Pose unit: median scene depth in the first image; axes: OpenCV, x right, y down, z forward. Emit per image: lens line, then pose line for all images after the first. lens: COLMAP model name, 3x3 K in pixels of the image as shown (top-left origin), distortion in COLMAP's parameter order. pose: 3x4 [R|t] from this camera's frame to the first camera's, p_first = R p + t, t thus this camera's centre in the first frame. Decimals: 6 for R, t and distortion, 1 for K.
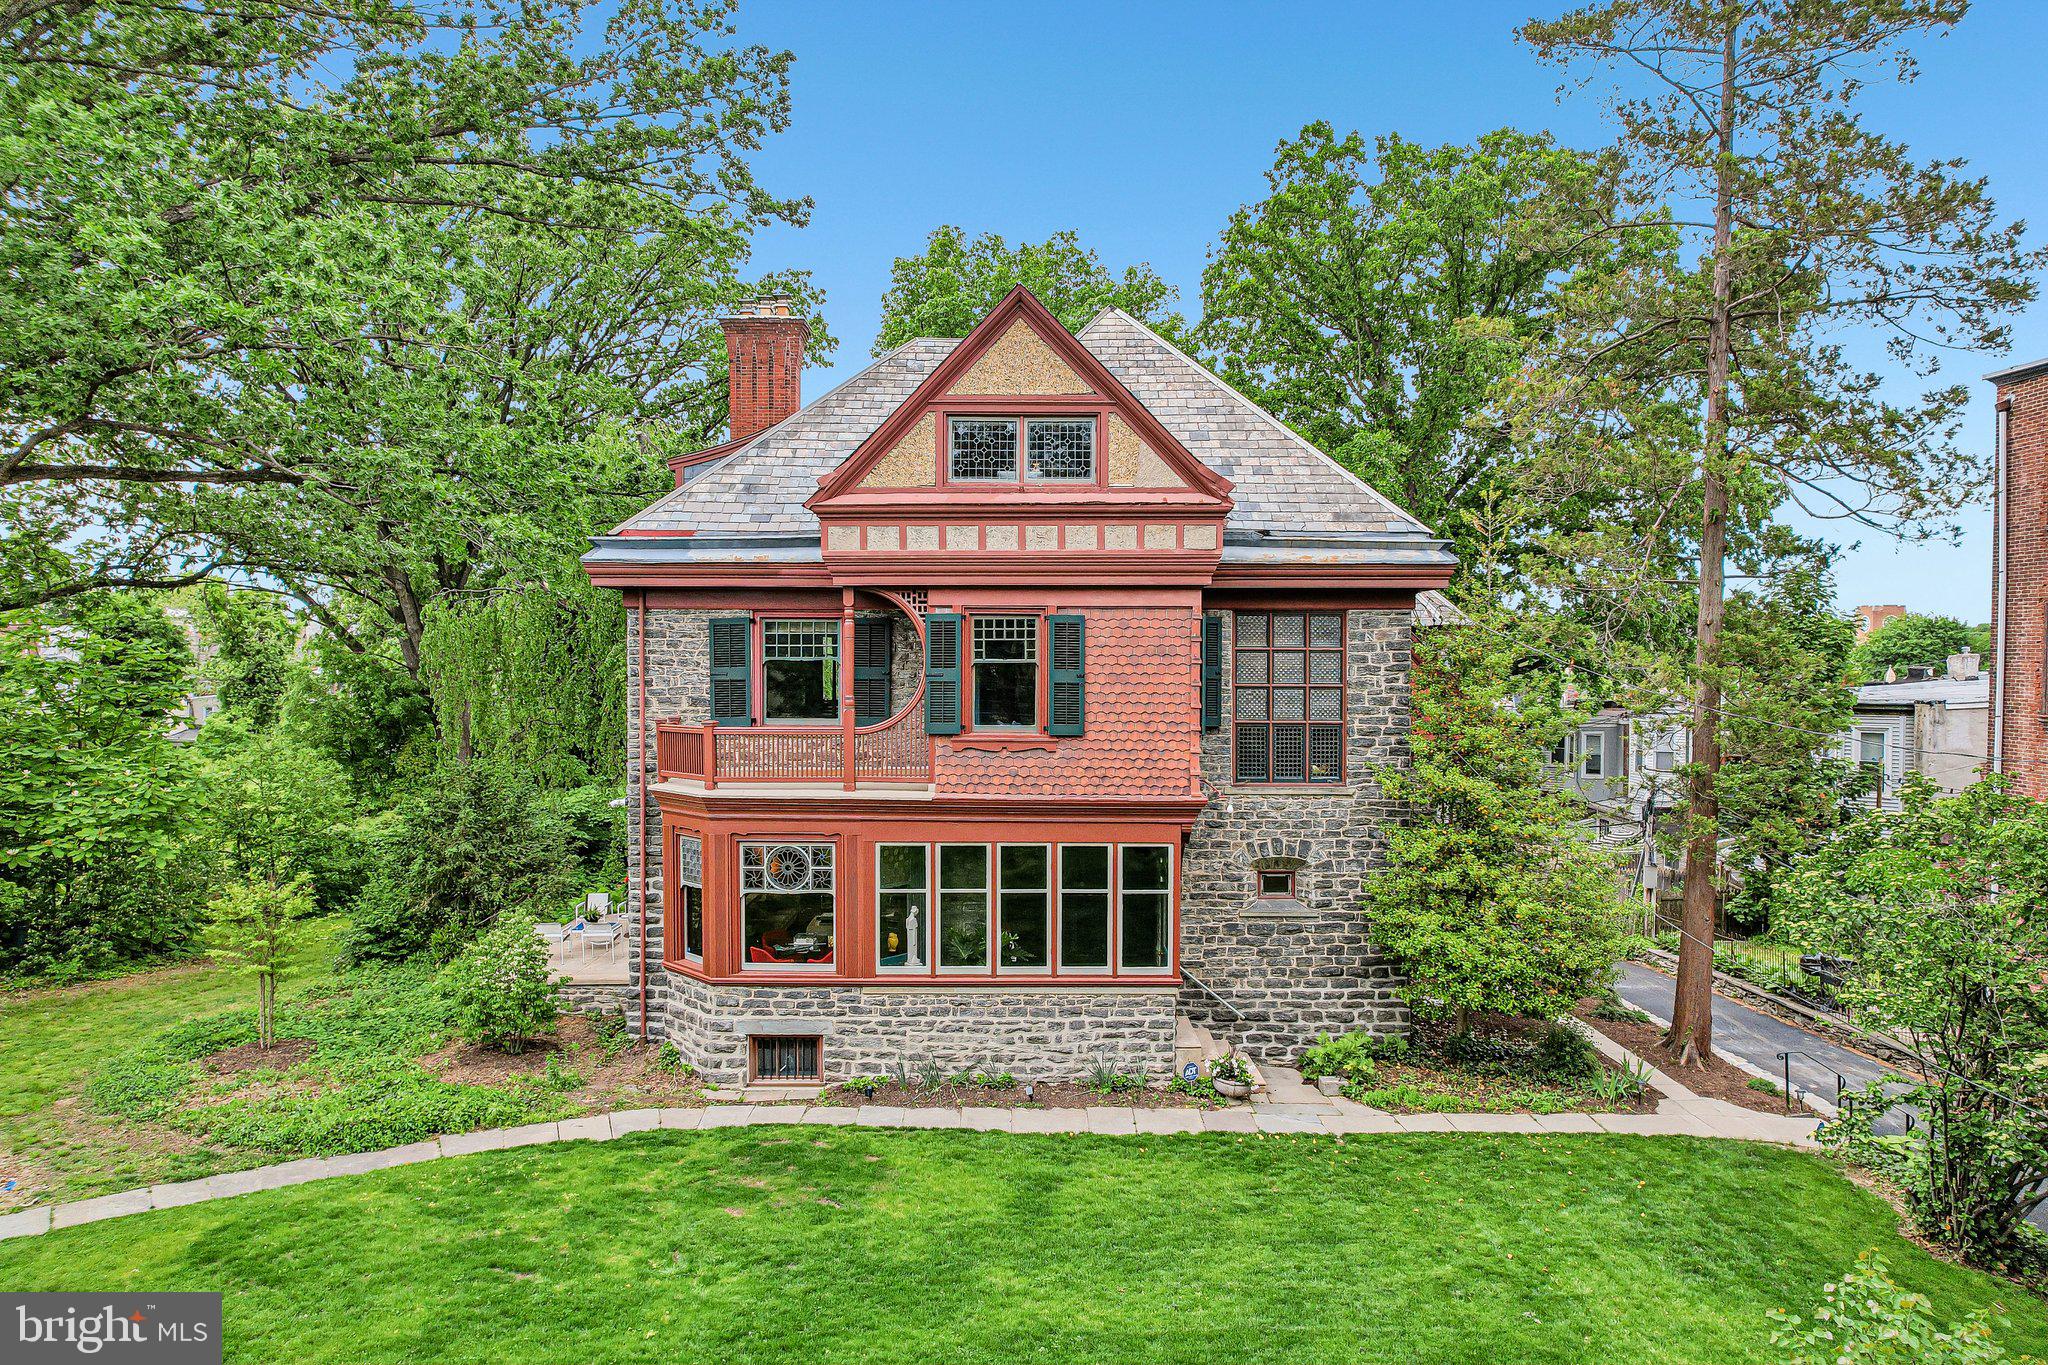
lens RADIAL K [[1319.5, 0, 1027.5], [0, 1319.5, 675.8], [0, 0, 1]] dist [-0.074894, 0.059190]
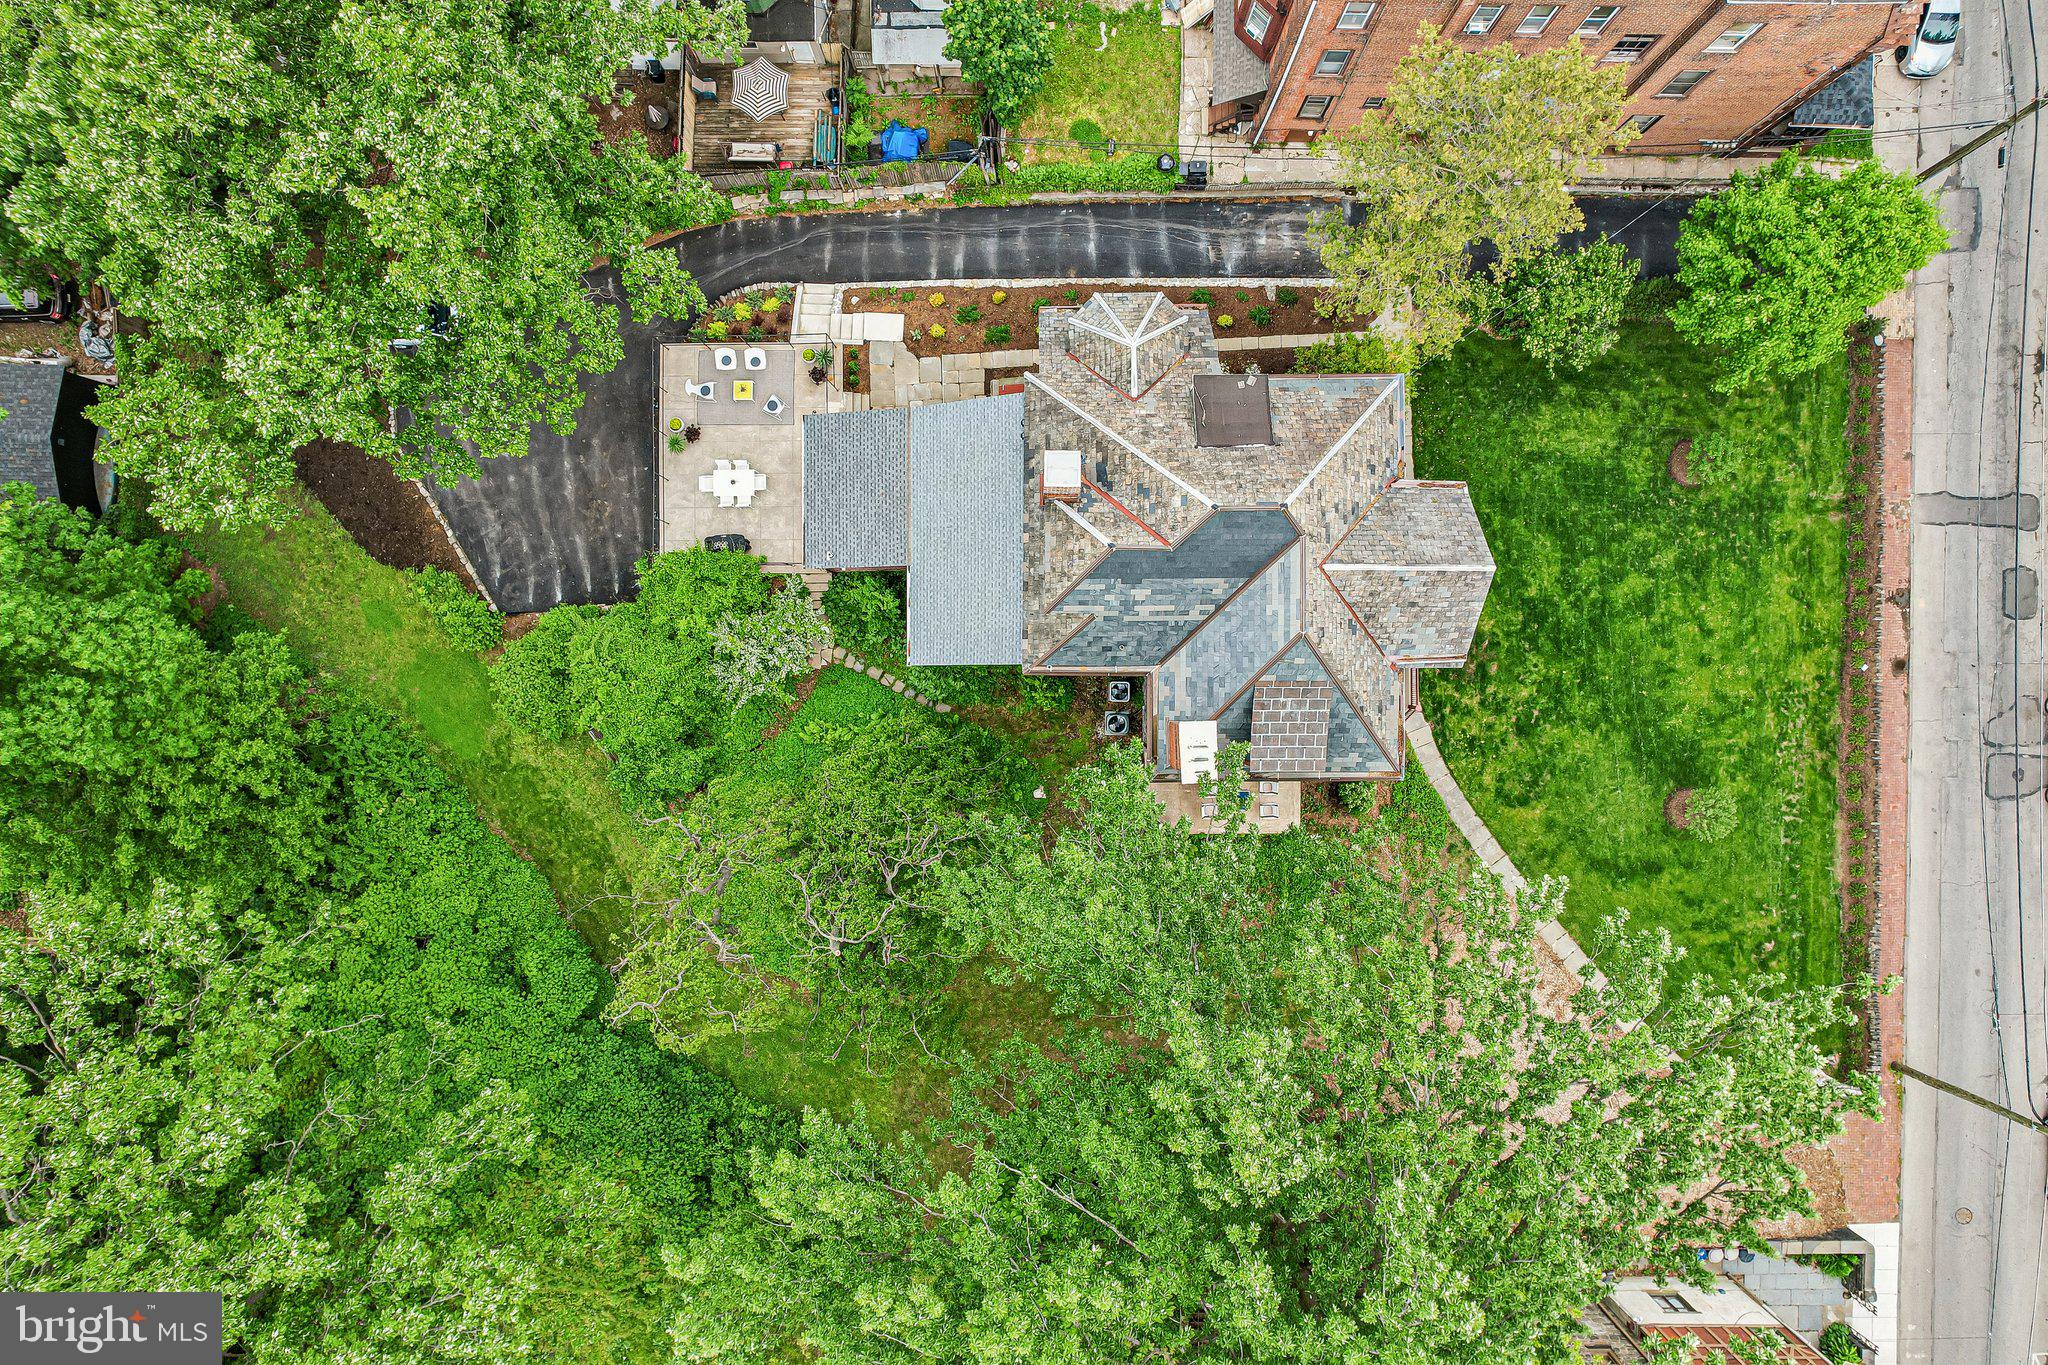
lens RADIAL K [[1319.5, 0, 1011.1], [0, 1319.5, 688.0], [0, 0, 1]] dist [-0.074894, 0.059190]
pose [[-0.008291, -0.999743, -0.021115, -0.145790], [0.018403, -0.021265, 0.999604, -2.392420], [-0.999796, 0.007900, 0.018575, 1.706083]]
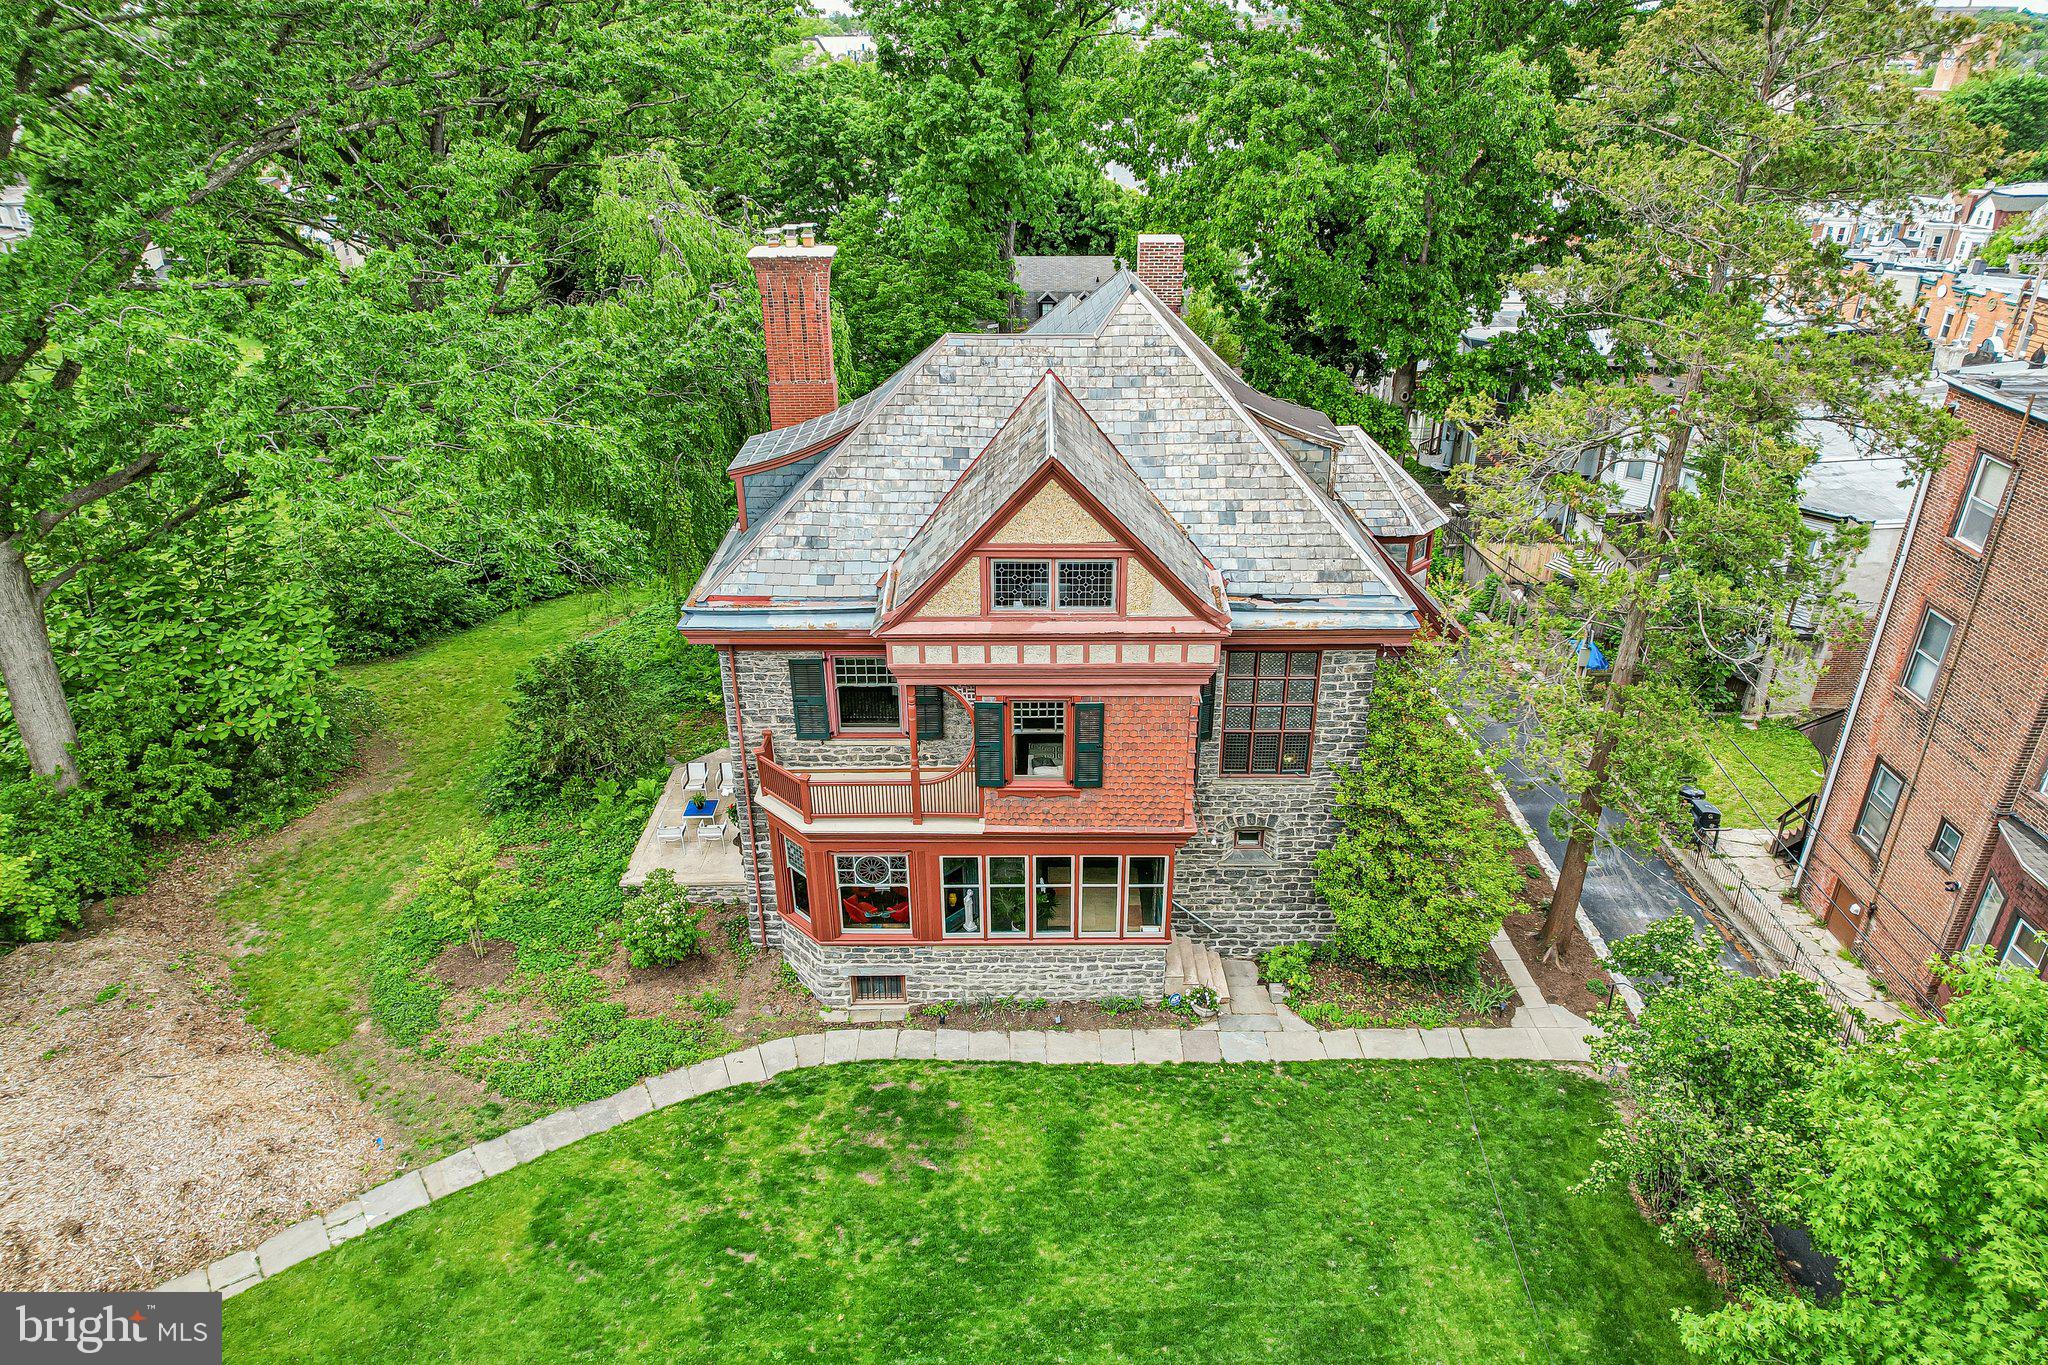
lens RADIAL K [[1319.5, 0, 1029.2], [0, 1319.5, 681.6], [0, 0, 1]] dist [-0.074894, 0.059190]
pose [[0.999972, -0.007359, 0.001577, -0.027778], [0.005962, 0.902479, 0.430692, -0.585135], [-0.004593, -0.430670, 0.902498, -0.096395]]
